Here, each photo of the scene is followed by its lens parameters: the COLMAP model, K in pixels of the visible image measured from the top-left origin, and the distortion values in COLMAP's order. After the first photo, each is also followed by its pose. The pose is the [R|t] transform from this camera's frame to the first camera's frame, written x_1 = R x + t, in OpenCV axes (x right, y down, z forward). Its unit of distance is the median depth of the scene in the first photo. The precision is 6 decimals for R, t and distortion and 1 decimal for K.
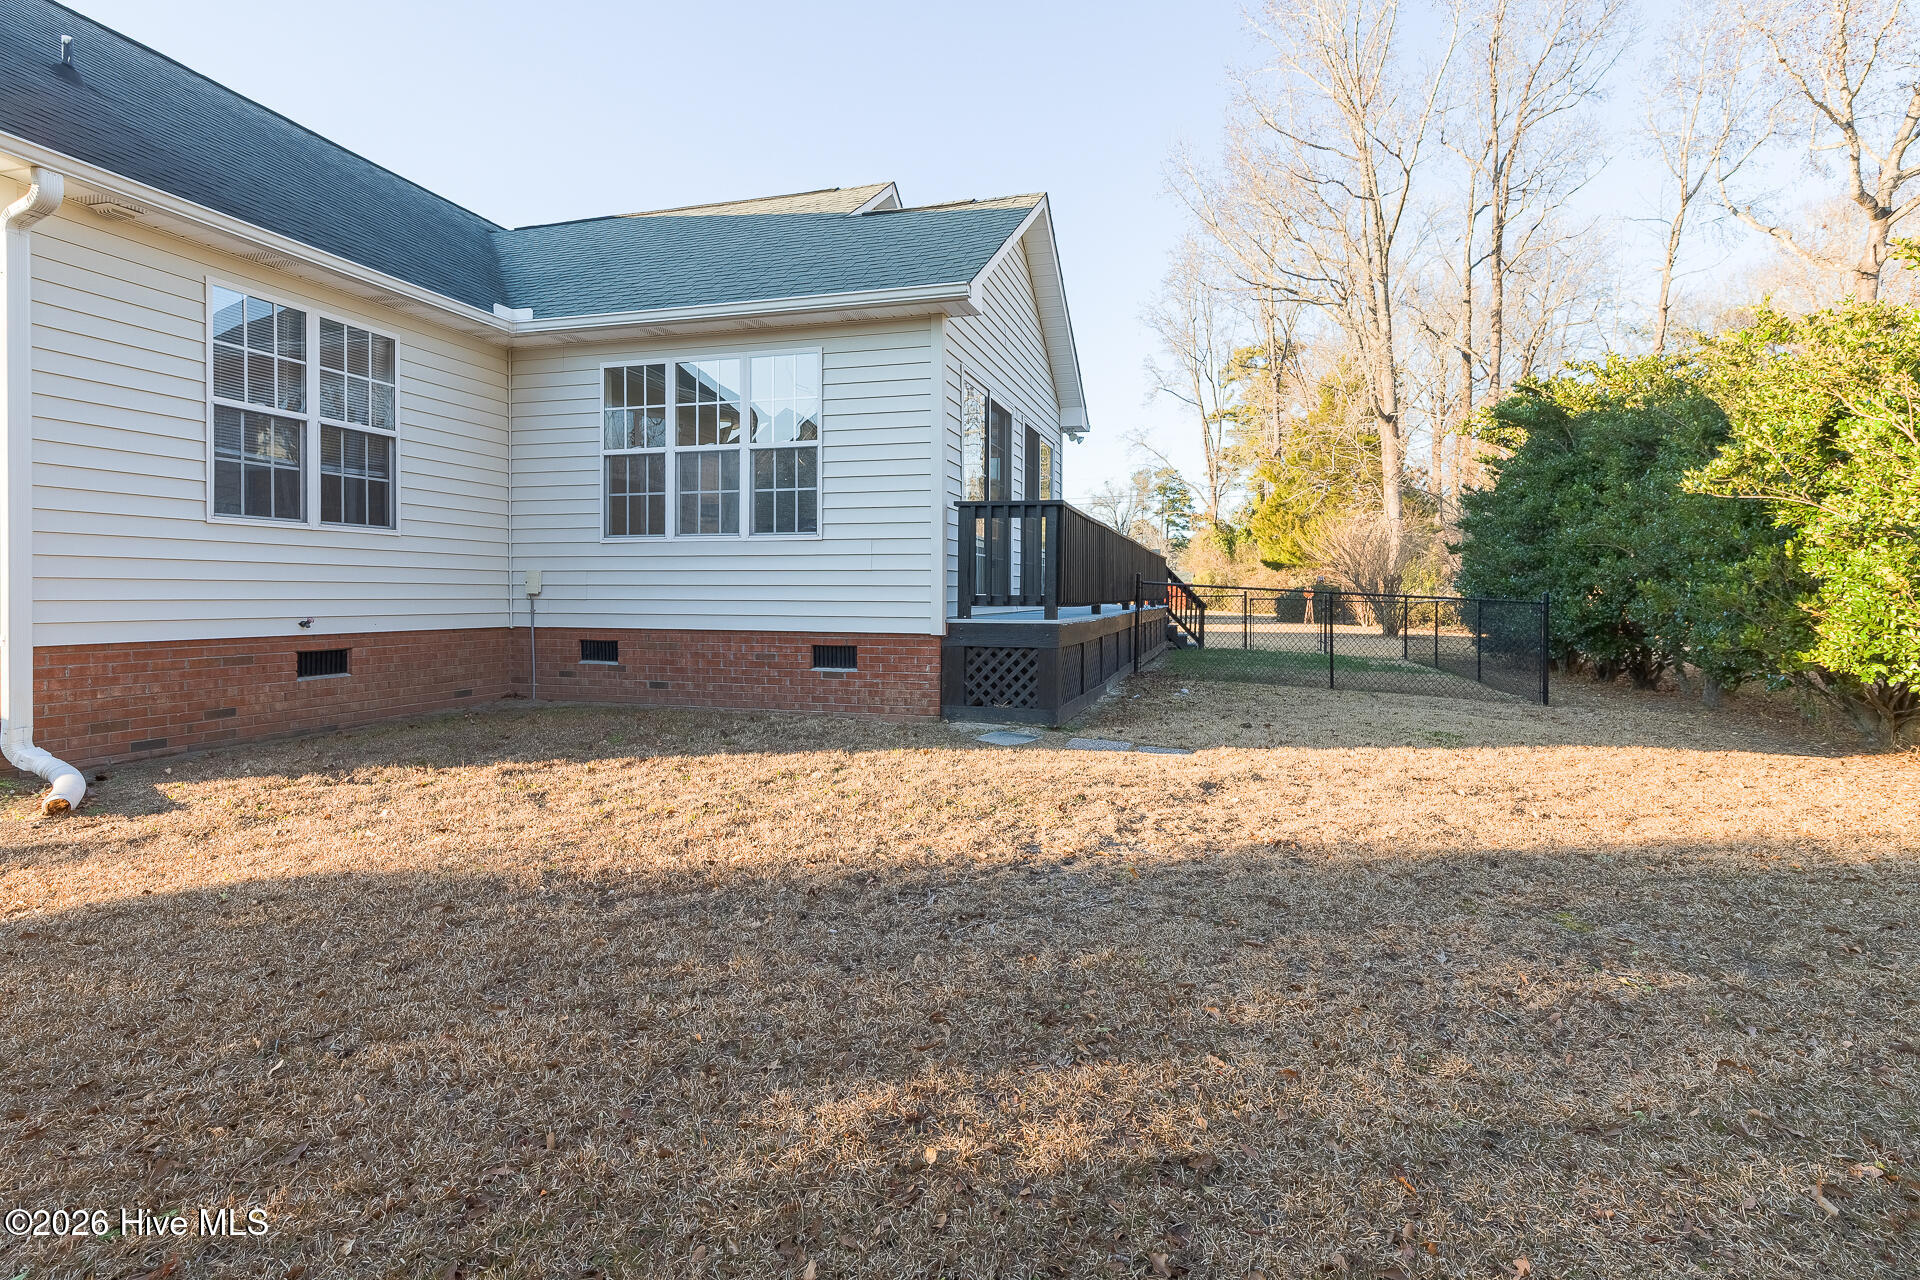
lens RADIAL K [[928.4, 0, 949.5], [0, 928.4, 598.4], [0, 0, 1]] dist [0.004645, -0.000675]
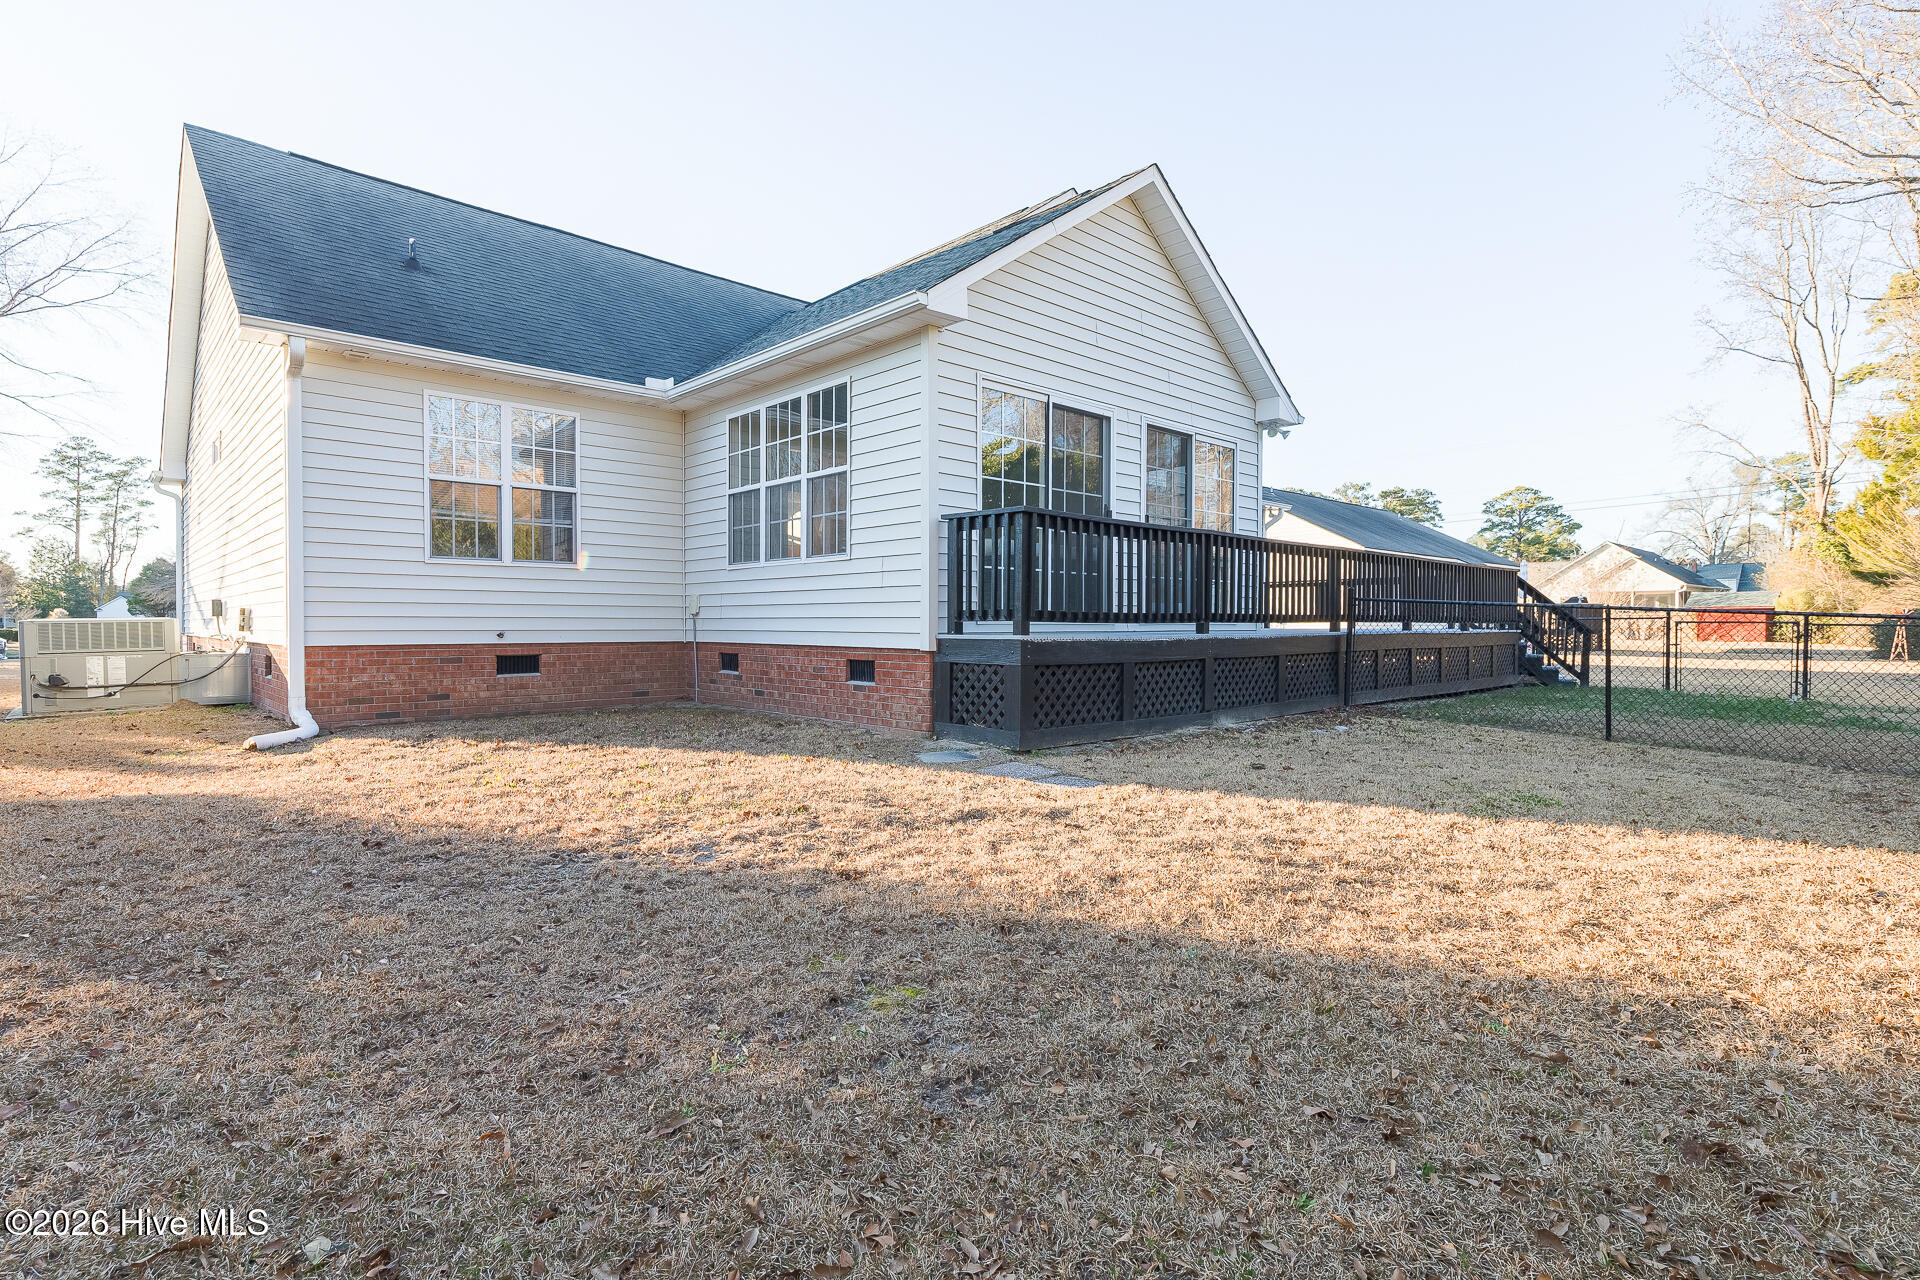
lens RADIAL K [[928.4, 0, 962.4], [0, 928.4, 632.6], [0, 0, 1]] dist [0.004645, -0.000675]
pose [[0.855718, 0.002626, -0.517435, 0.524948], [-0.000875, 0.999993, 0.003627, 0.016377], [0.517441, -0.002651, 0.855715, 0.167933]]
